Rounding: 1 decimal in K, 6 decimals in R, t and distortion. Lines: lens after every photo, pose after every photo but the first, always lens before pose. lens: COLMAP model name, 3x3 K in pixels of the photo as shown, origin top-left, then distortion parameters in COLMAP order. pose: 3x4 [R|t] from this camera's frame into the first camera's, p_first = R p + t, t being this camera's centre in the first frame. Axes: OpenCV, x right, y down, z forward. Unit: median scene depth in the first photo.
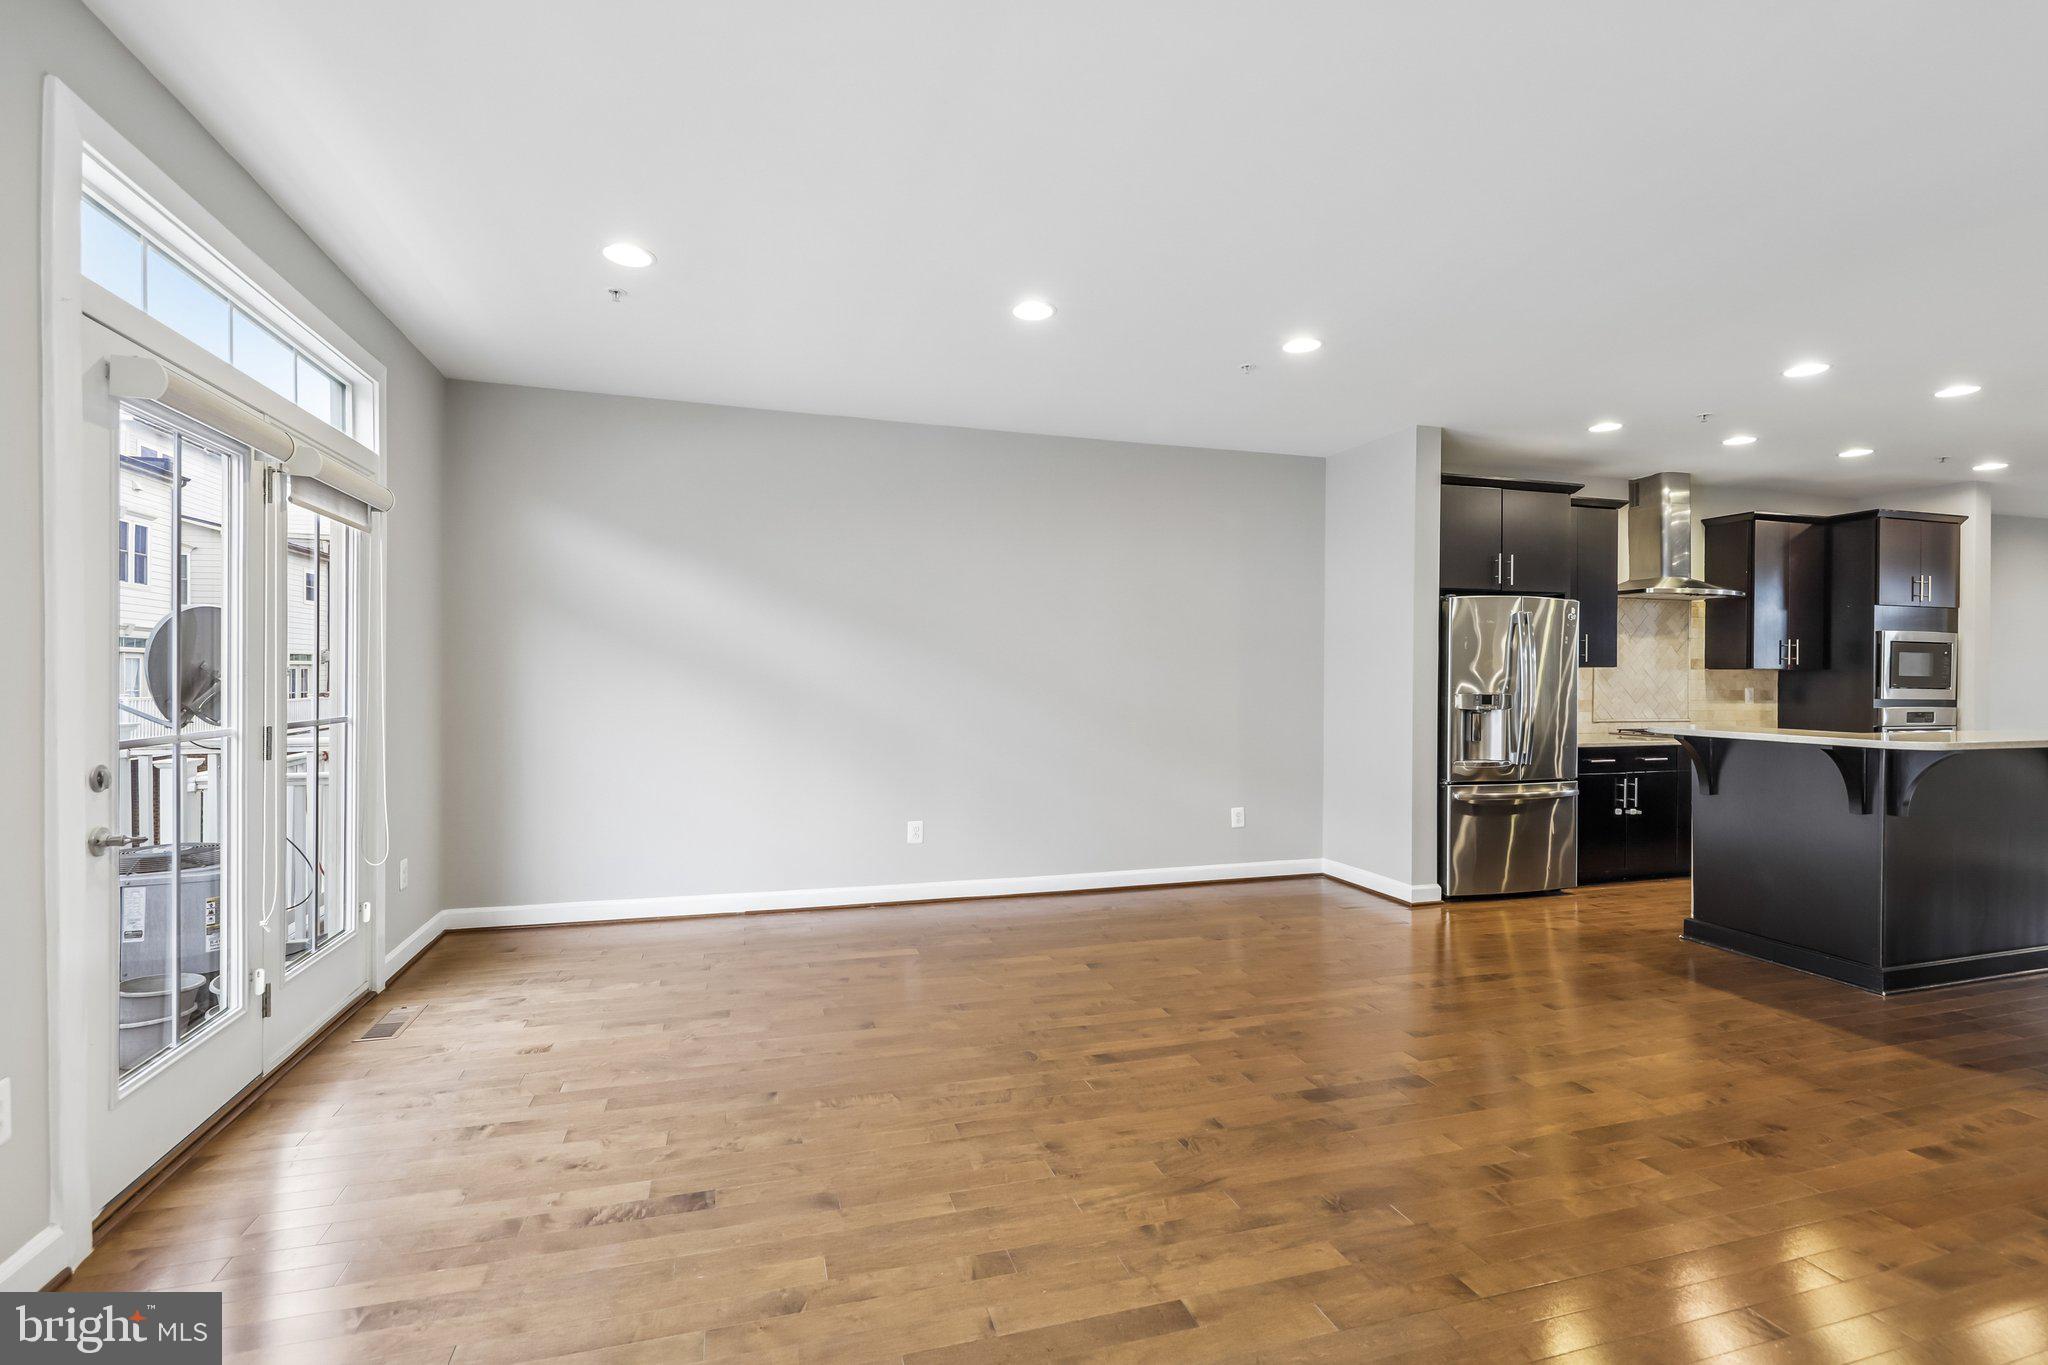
lens RADIAL K [[911.4, 0, 961.6], [0, 911.4, 678.1], [0, 0, 1]] dist [0.005686, 0.000036]
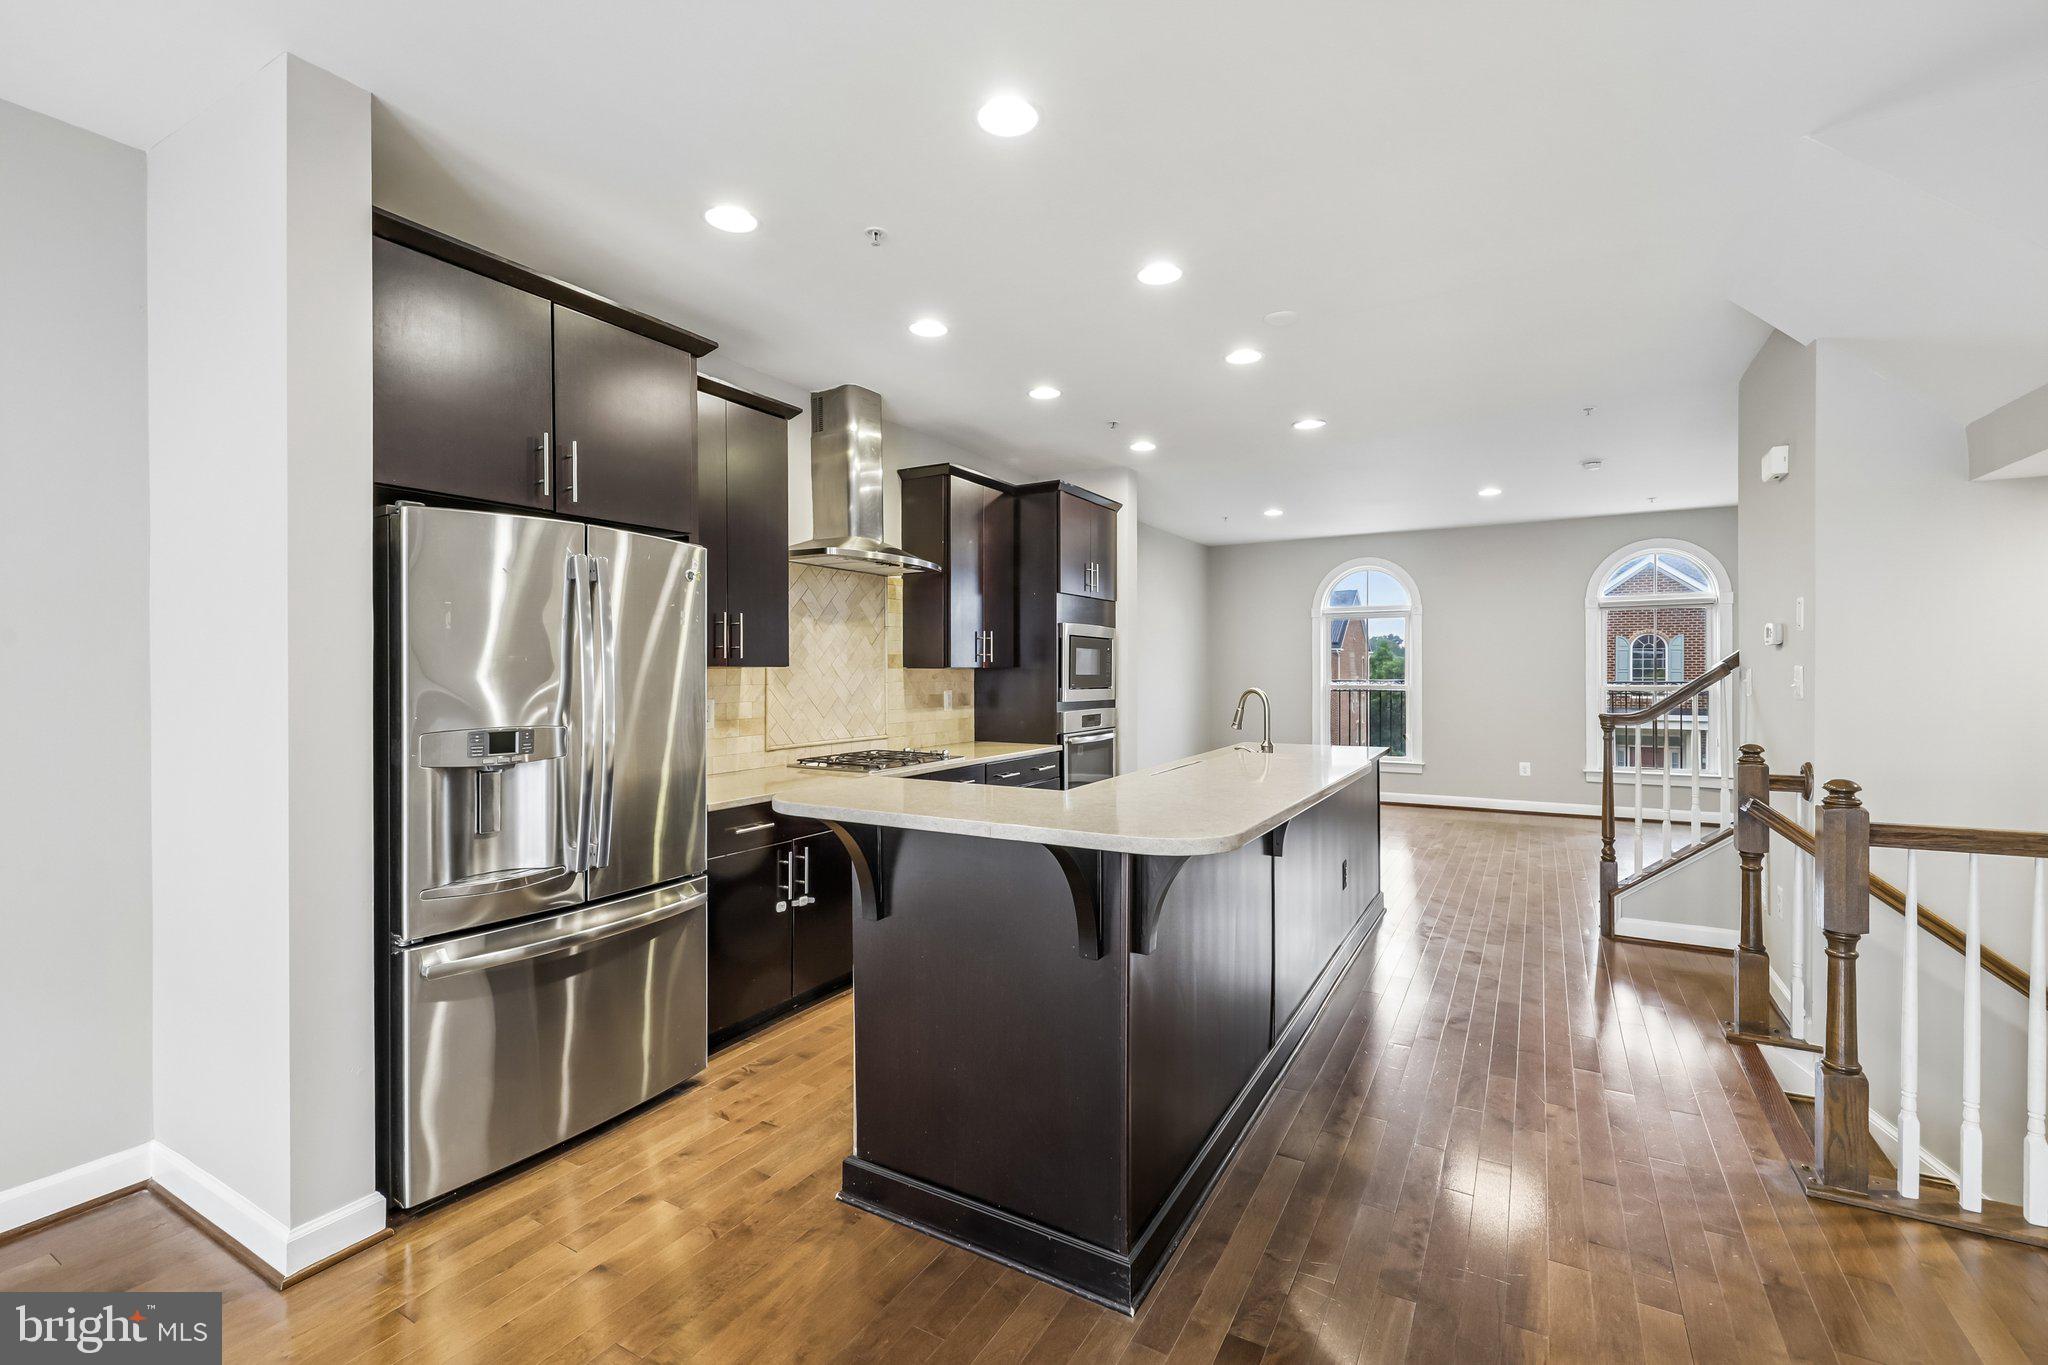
lens RADIAL K [[911.4, 0, 976.2], [0, 911.4, 675.4], [0, 0, 1]] dist [0.005686, 0.000036]
pose [[0.744237, -0.011083, 0.667824, 0.434866], [0.008907, 0.999938, 0.006670, -0.010046], [-0.667856, 0.000984, 0.744290, 0.488861]]
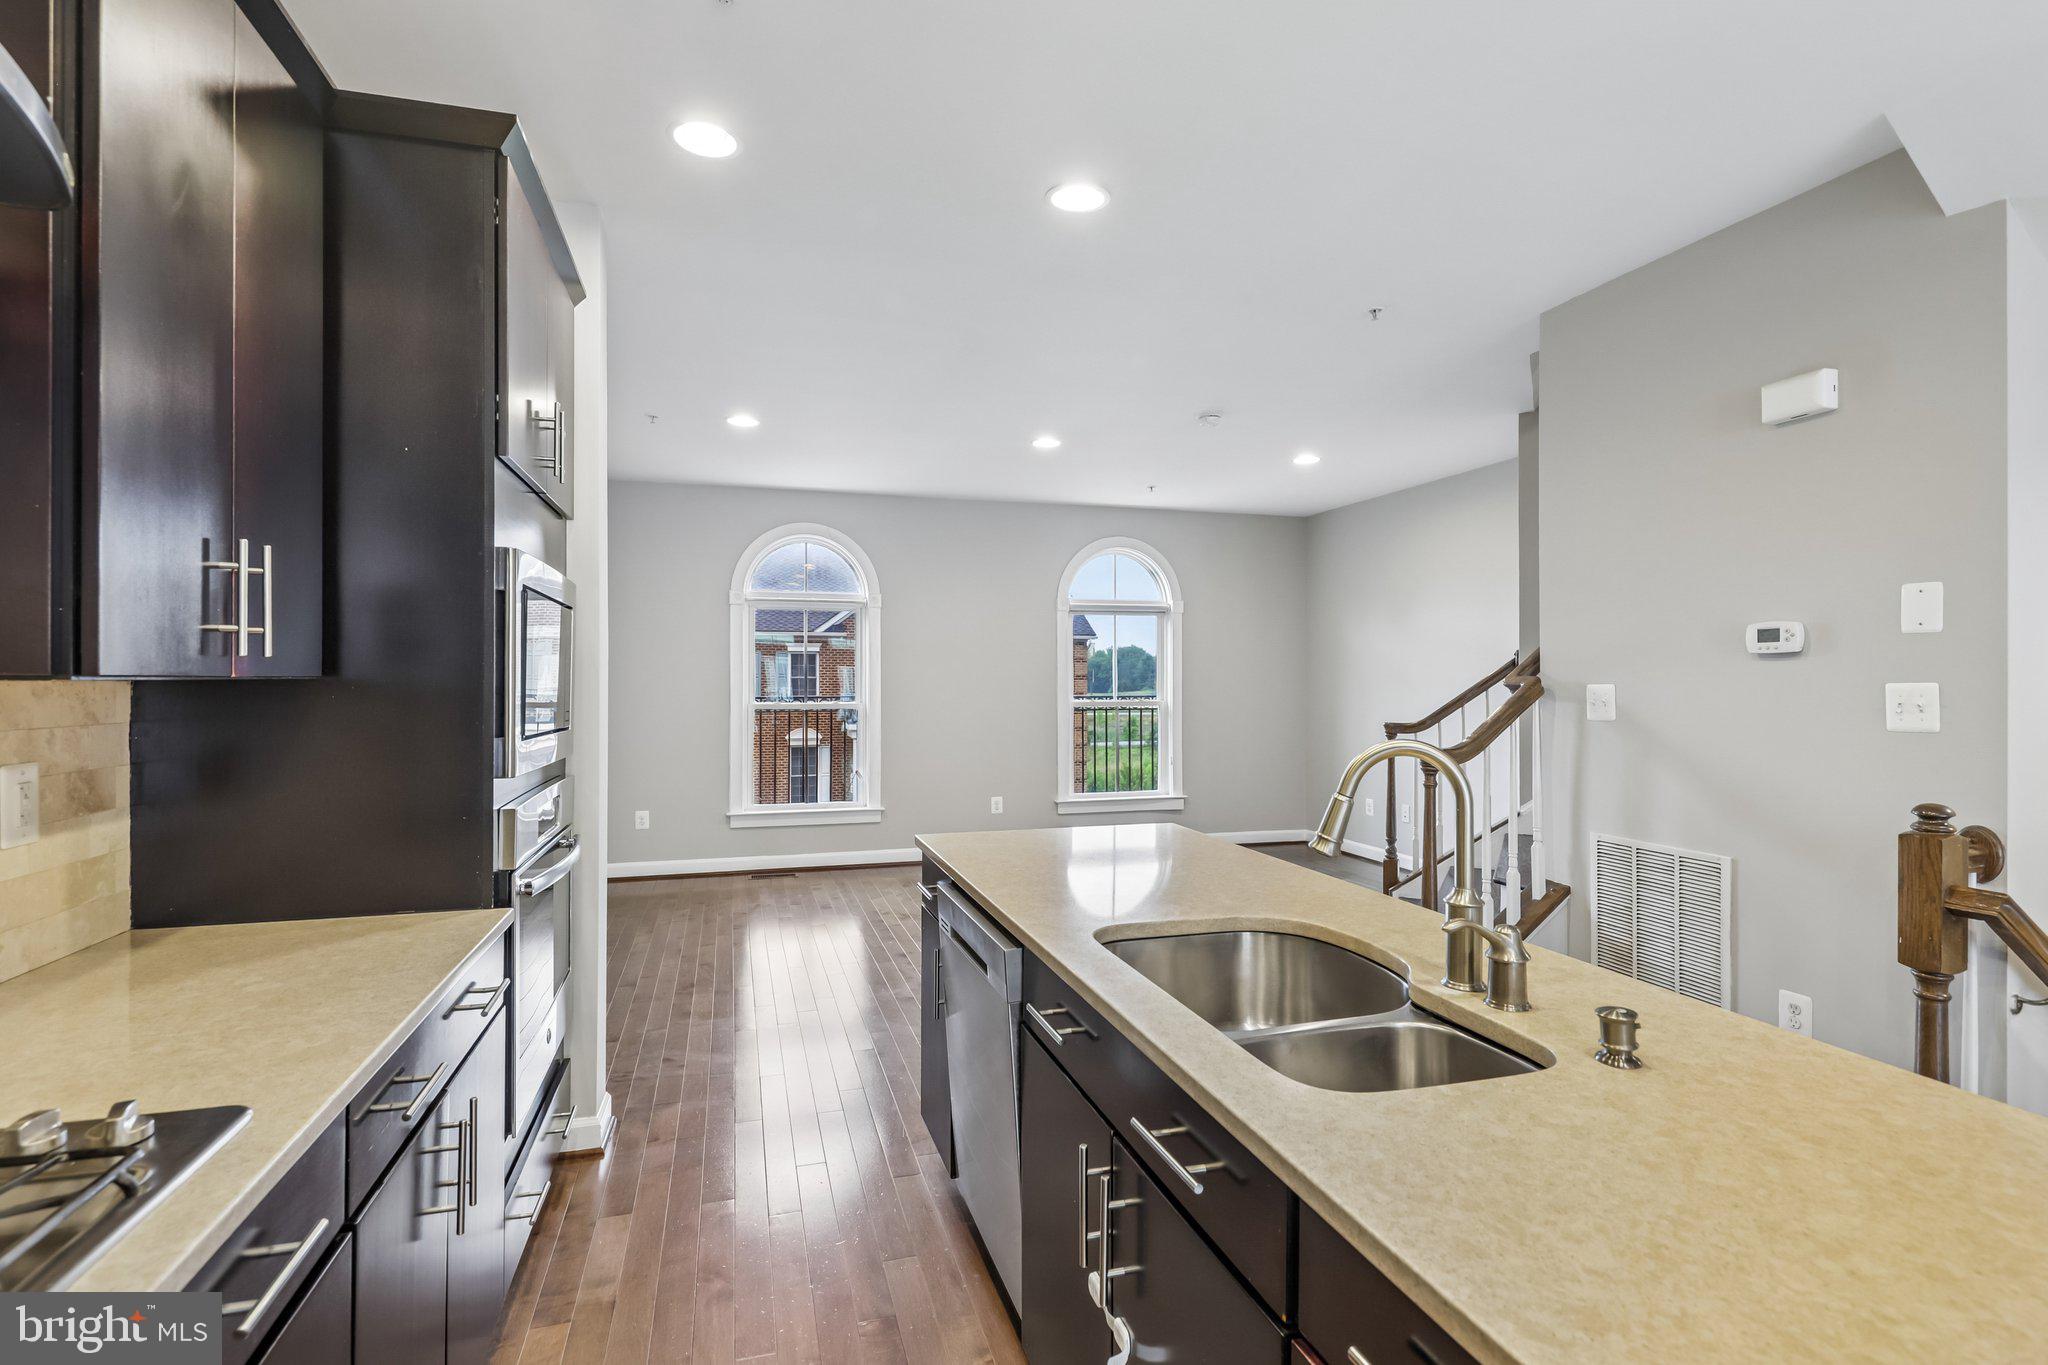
lens RADIAL K [[980.9, 0, 1020.6], [0, 980.9, 679.6], [0, 0, 1]] dist [0.012038, -0.002045]
pose [[-0.010895, -0.004512, 0.999930, 0.802280], [0.001835, 0.999988, 0.004532, -0.012071], [-0.999939, 0.001885, -0.010887, 0.981176]]
